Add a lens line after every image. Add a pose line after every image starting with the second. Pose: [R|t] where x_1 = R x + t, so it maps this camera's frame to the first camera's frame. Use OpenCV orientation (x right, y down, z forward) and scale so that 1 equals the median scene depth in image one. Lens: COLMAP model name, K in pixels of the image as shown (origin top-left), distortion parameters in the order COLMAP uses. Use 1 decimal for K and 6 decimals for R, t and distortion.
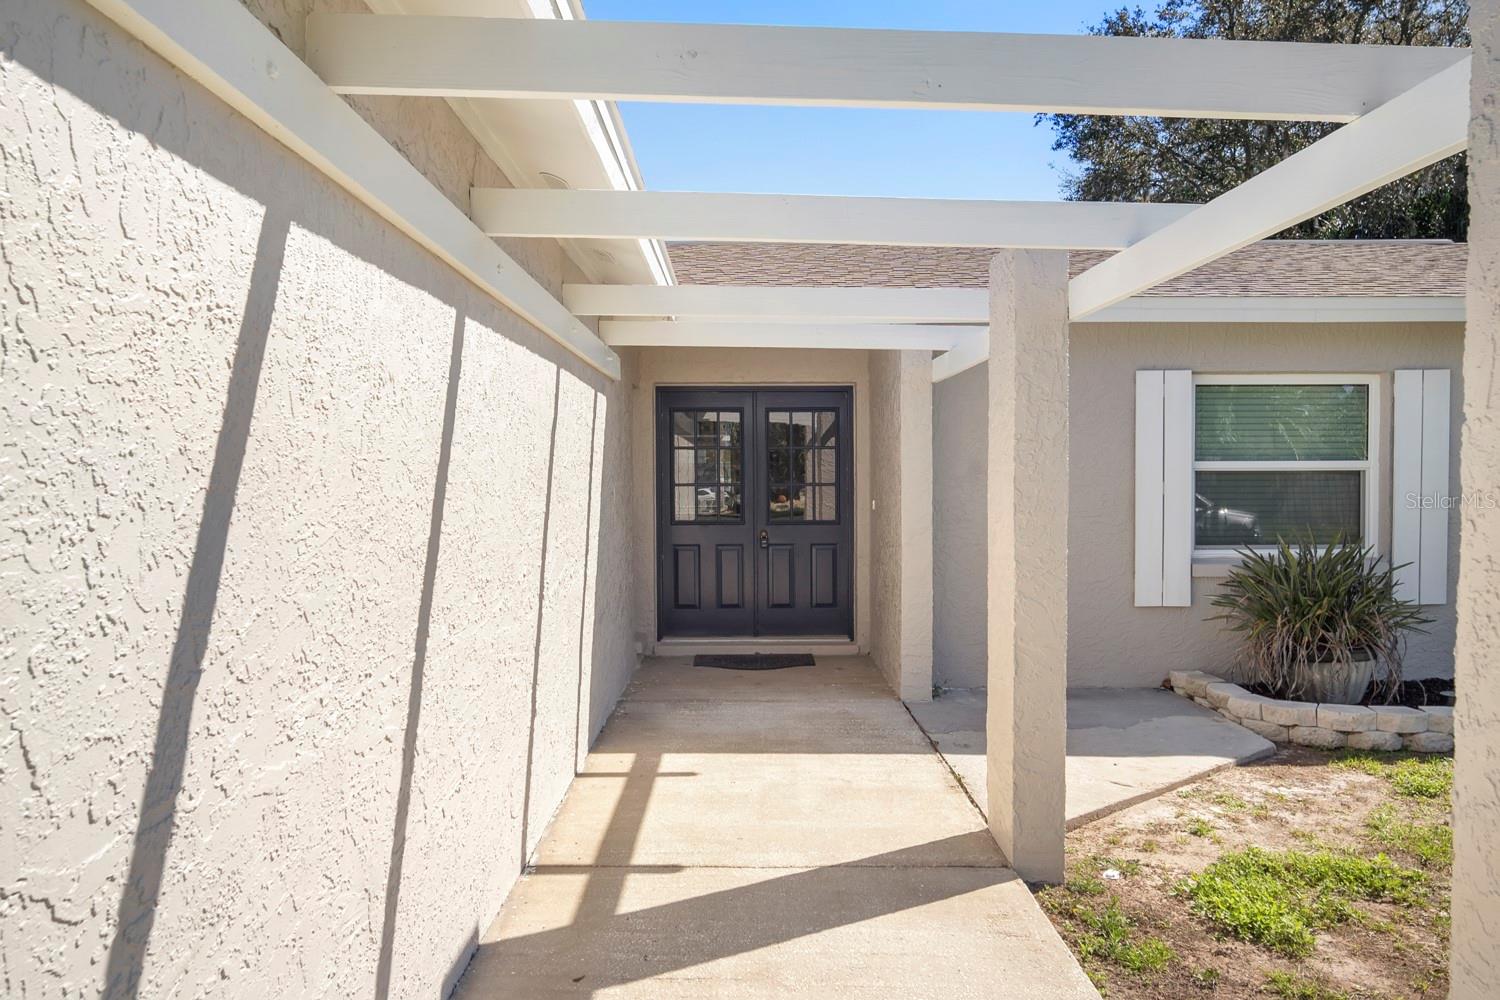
lens RADIAL K [[1033.7, 0, 705.4], [0, 1033.7, 501.6], [0, 0, 1]] dist [-0.002785, -0.000509]
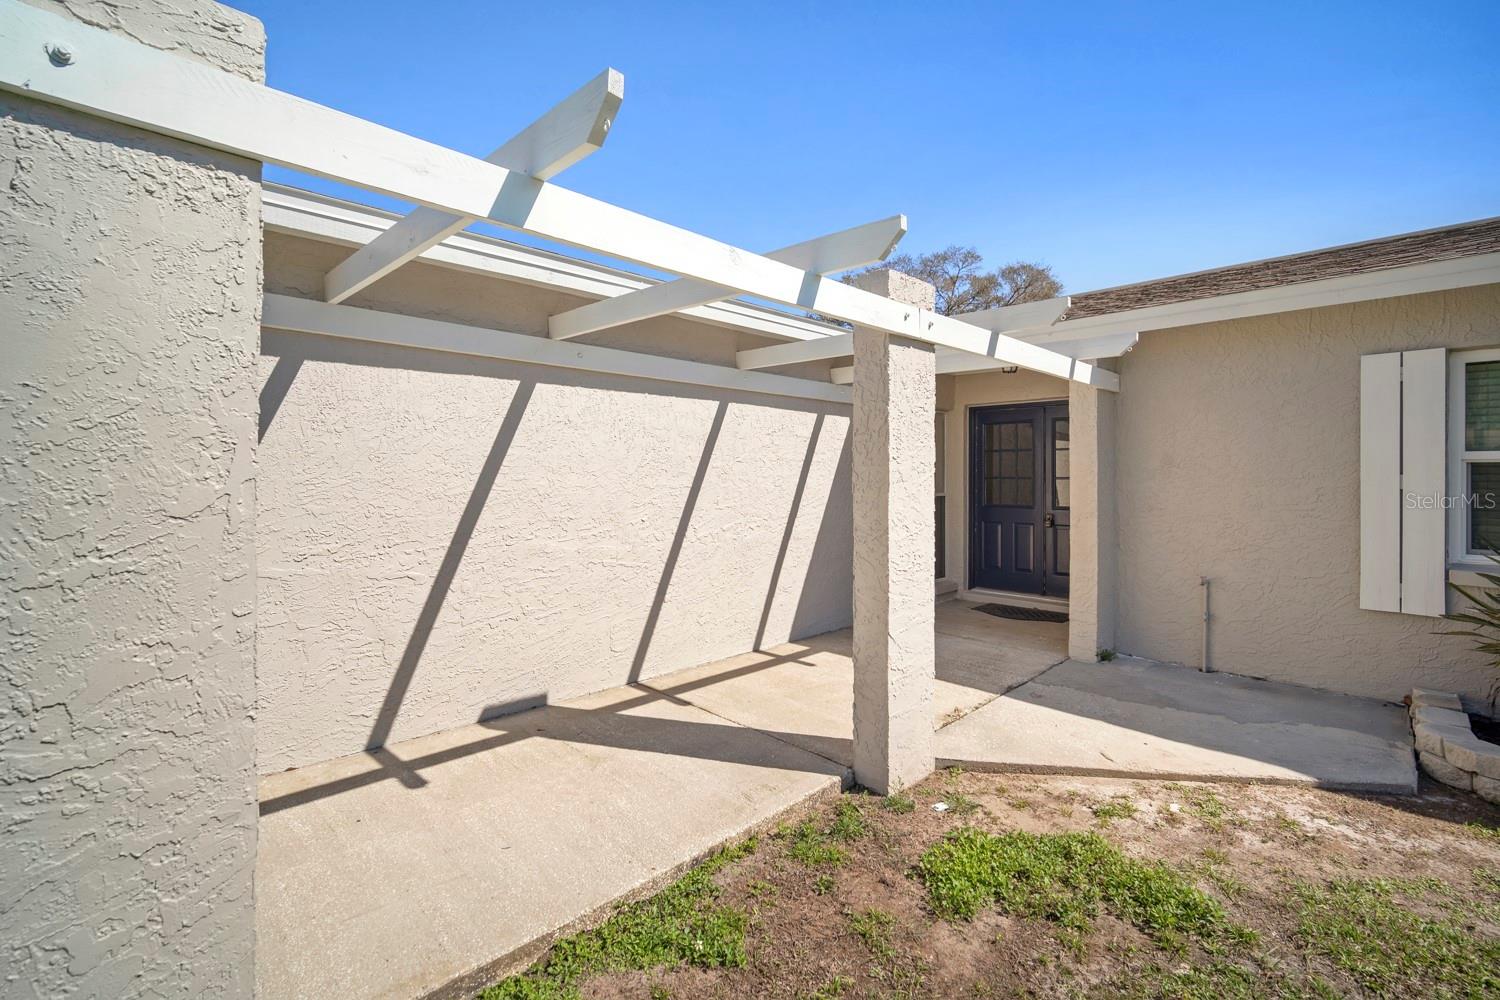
lens RADIAL K [[660.8, 0, 750.6], [0, 660.8, 488.8], [0, 0, 1]] dist [-0.008724, 0.001868]
pose [[0.698850, 0.019595, -0.715000, 0.559929], [-0.022644, 0.999730, 0.005265, 0.003373], [0.714909, 0.012511, 0.699105, 0.237763]]
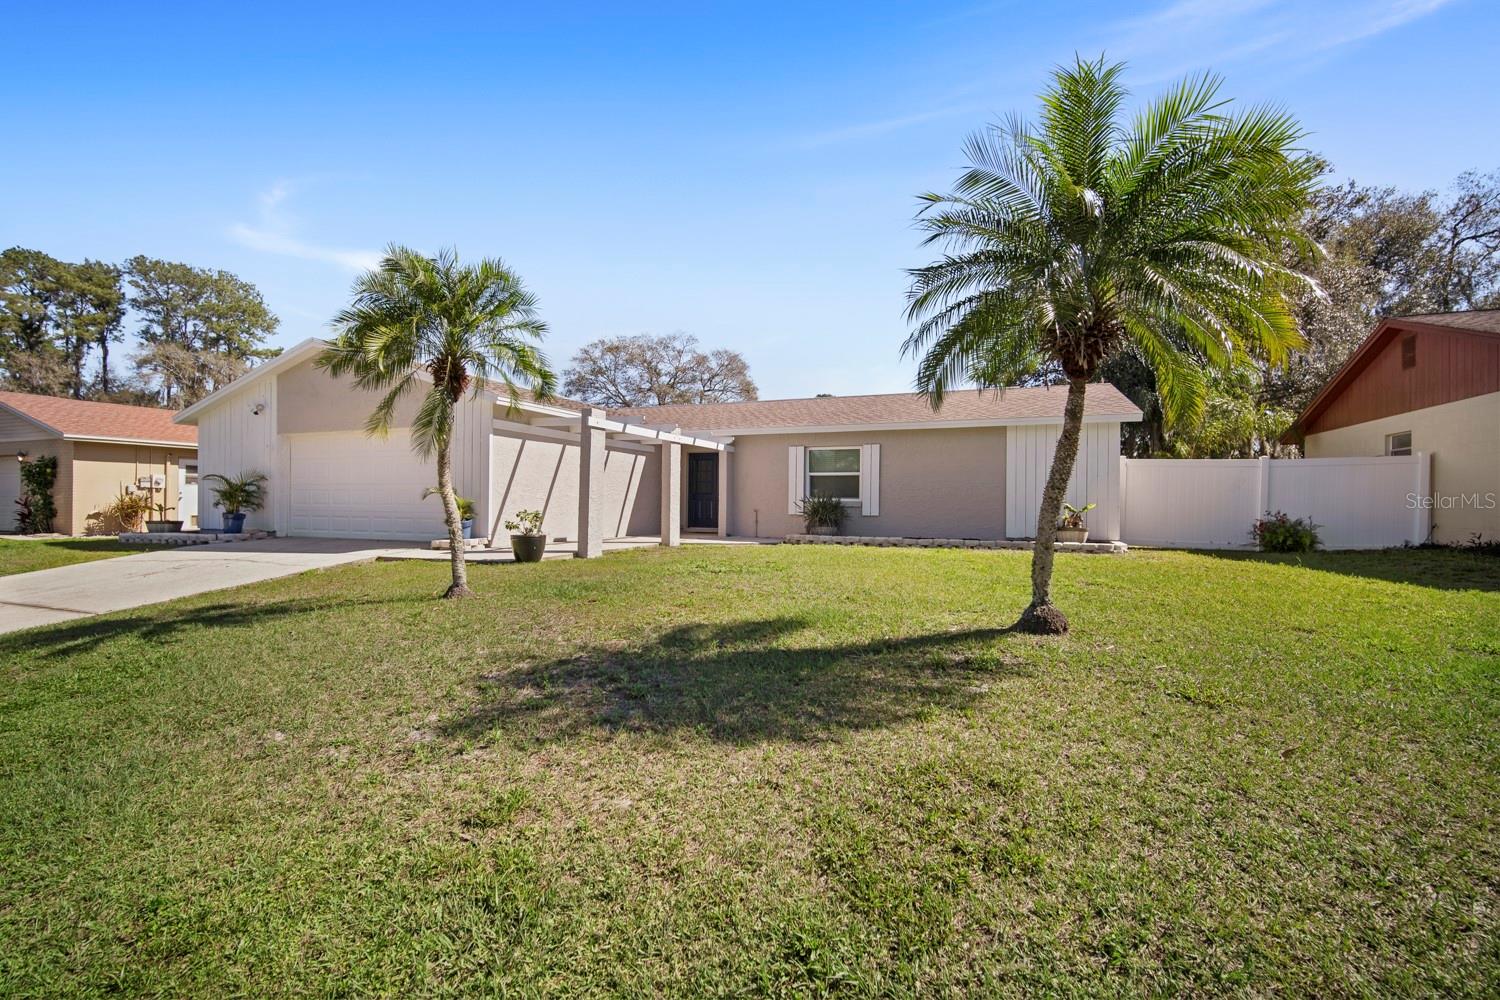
lens RADIAL K [[661.8, 0, 750.0], [0, 661.8, 500.0], [0, 0, 1]] dist [-0.009178, 0.000249]
pose [[0.925185, 0.007416, -0.379444, 1.395236], [-0.021598, 0.999218, -0.033134, 0.158912], [0.378902, 0.038850, 0.924621, -1.345611]]
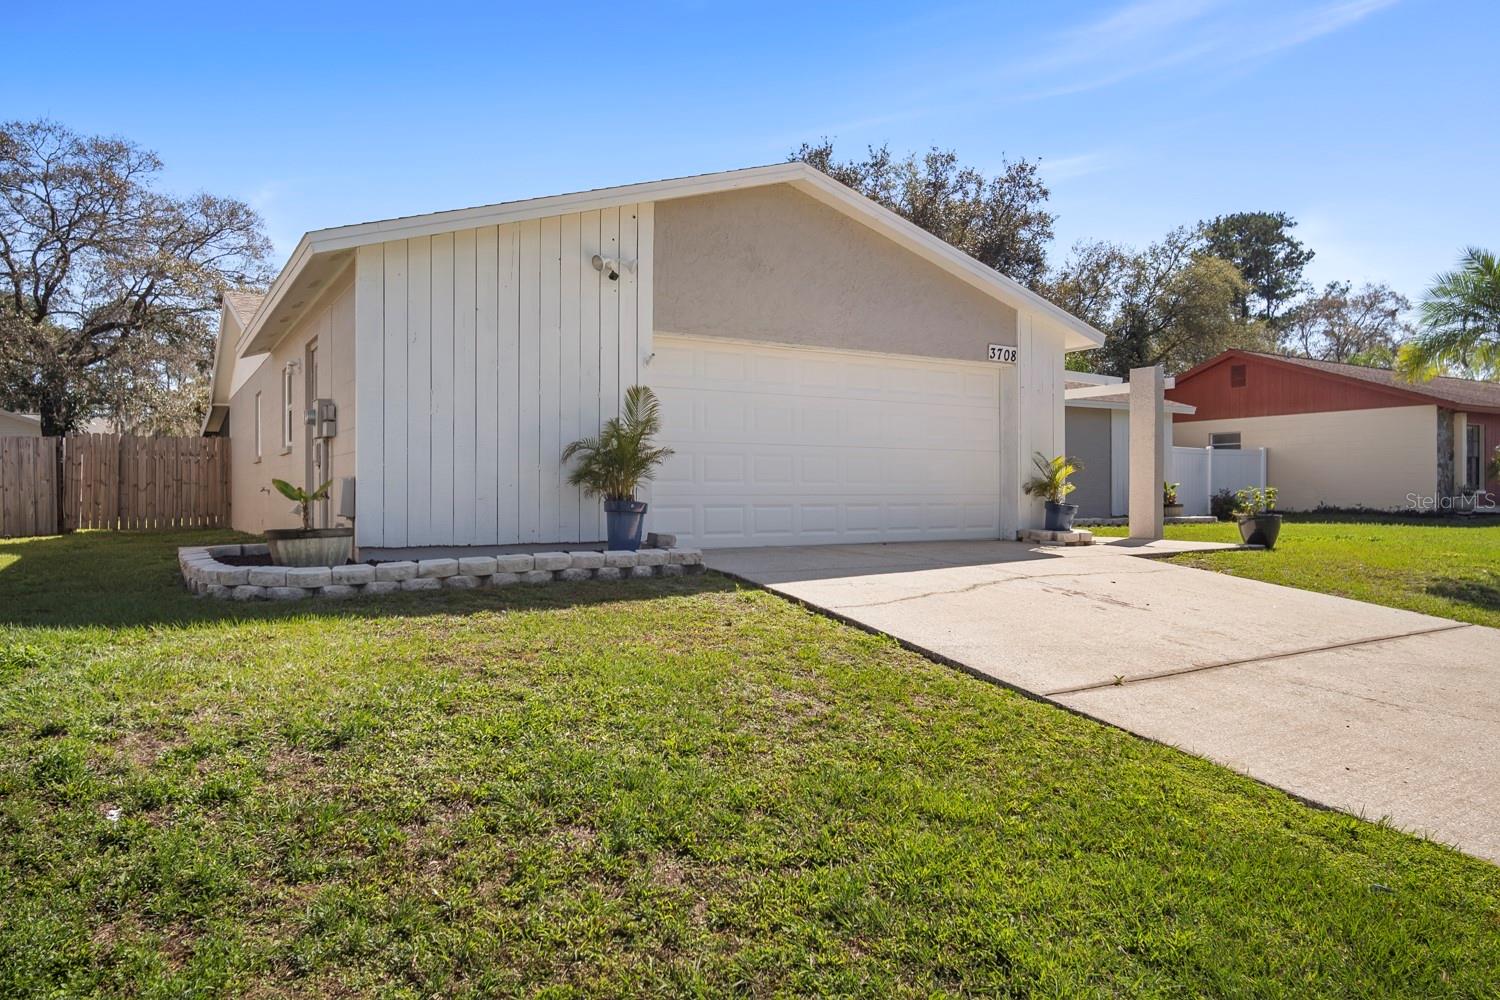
lens RADIAL K [[1033.7, 0, 705.4], [0, 1033.7, 501.6], [0, 0, 1]] dist [-0.002785, -0.000509]
pose [[0.847657, 0.001076, 0.530543, -2.057849], [0.009318, 0.999814, -0.016915, 0.197128], [-0.530462, 0.019281, 0.847489, -1.300431]]
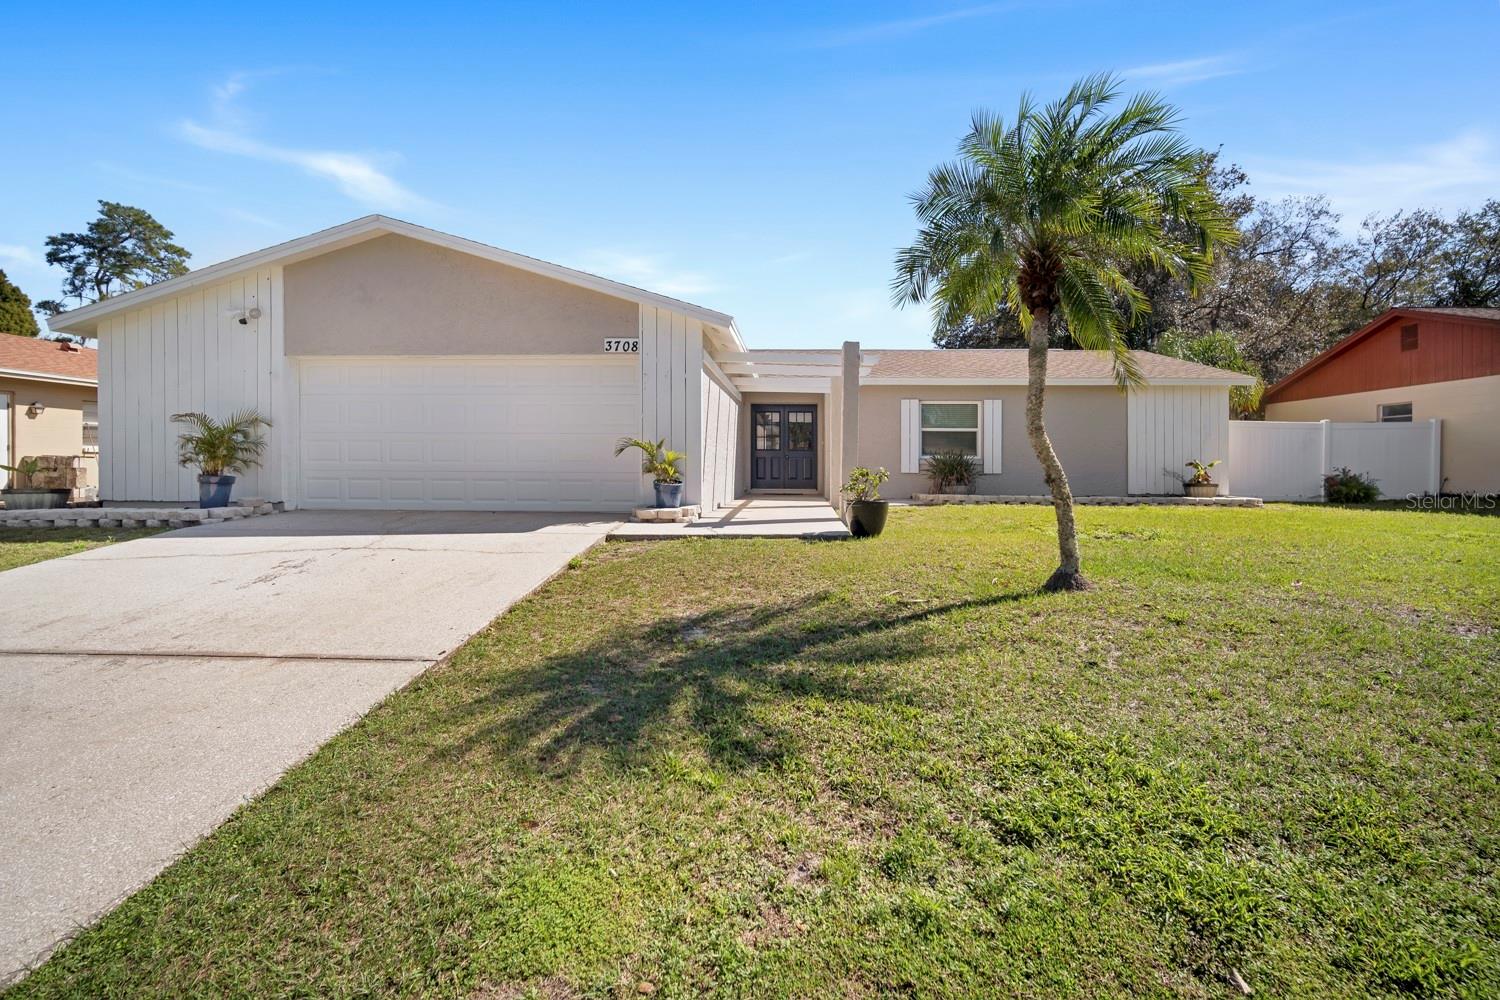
lens RADIAL K [[667.4, 0, 742.5], [0, 667.4, 472.1], [0, 0, 1]] dist [-0.008783, 0.001599]
pose [[0.998959, 0.010485, -0.044406, 0.020842], [-0.011290, 0.999776, -0.017926, 0.174575], [0.044208, 0.018409, 0.998853, -1.330710]]
